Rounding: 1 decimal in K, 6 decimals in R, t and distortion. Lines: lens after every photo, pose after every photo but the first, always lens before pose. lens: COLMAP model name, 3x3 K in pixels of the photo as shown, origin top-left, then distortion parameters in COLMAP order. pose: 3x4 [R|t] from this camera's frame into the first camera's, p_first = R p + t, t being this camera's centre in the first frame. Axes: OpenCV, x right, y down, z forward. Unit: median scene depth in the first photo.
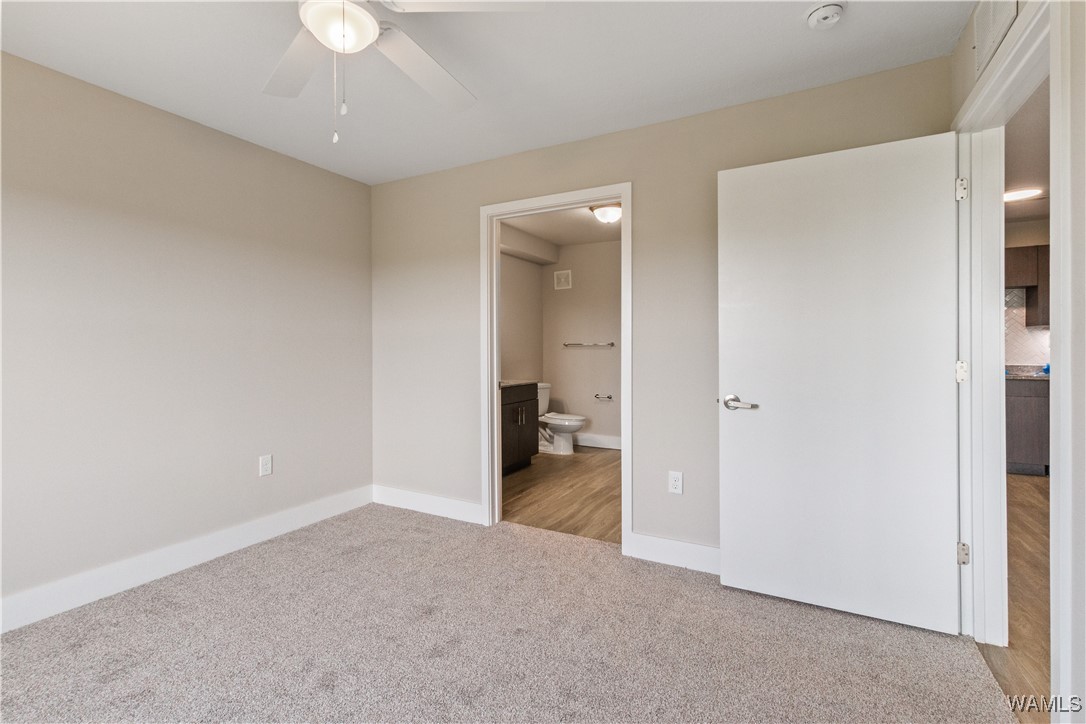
lens RADIAL K [[511.6, 0, 542.6], [0, 511.6, 352.7], [0, 0, 1]] dist [0.004628, -0.000077]
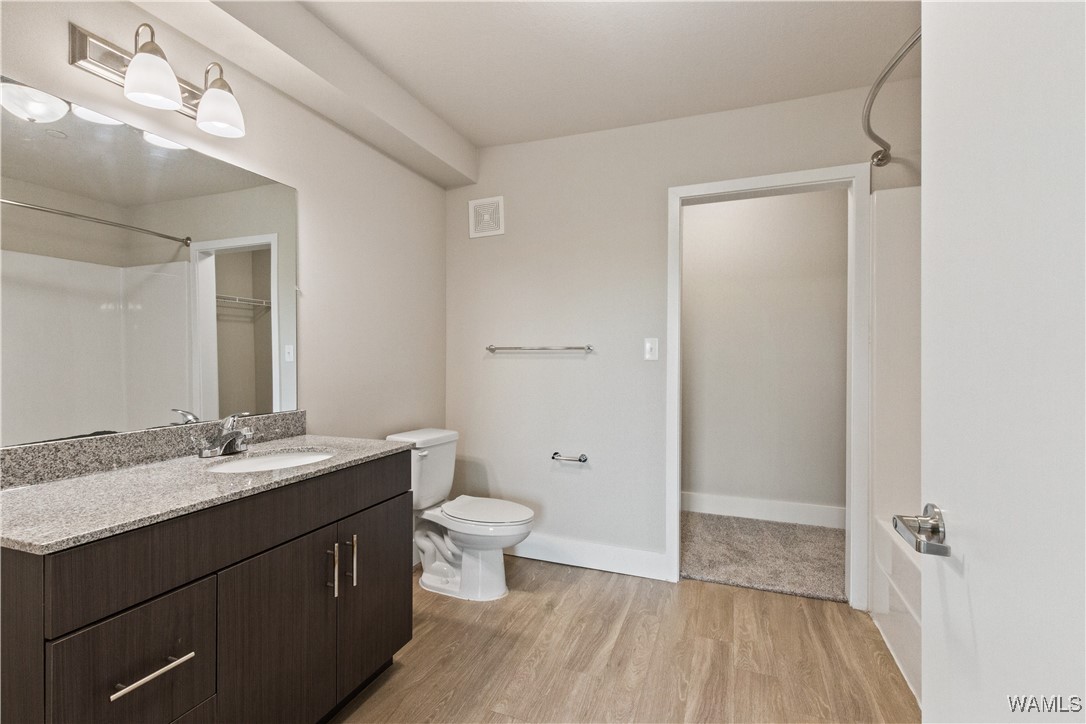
lens RADIAL K [[511.6, 0, 542.6], [0, 511.6, 360.8], [0, 0, 1]] dist [0.004628, -0.000077]
pose [[0.991147, 0.006033, 0.132634, 0.031540], [-0.005515, 0.999976, -0.004268, -0.002213], [-0.132656, 0.003499, 0.991156, 0.555650]]
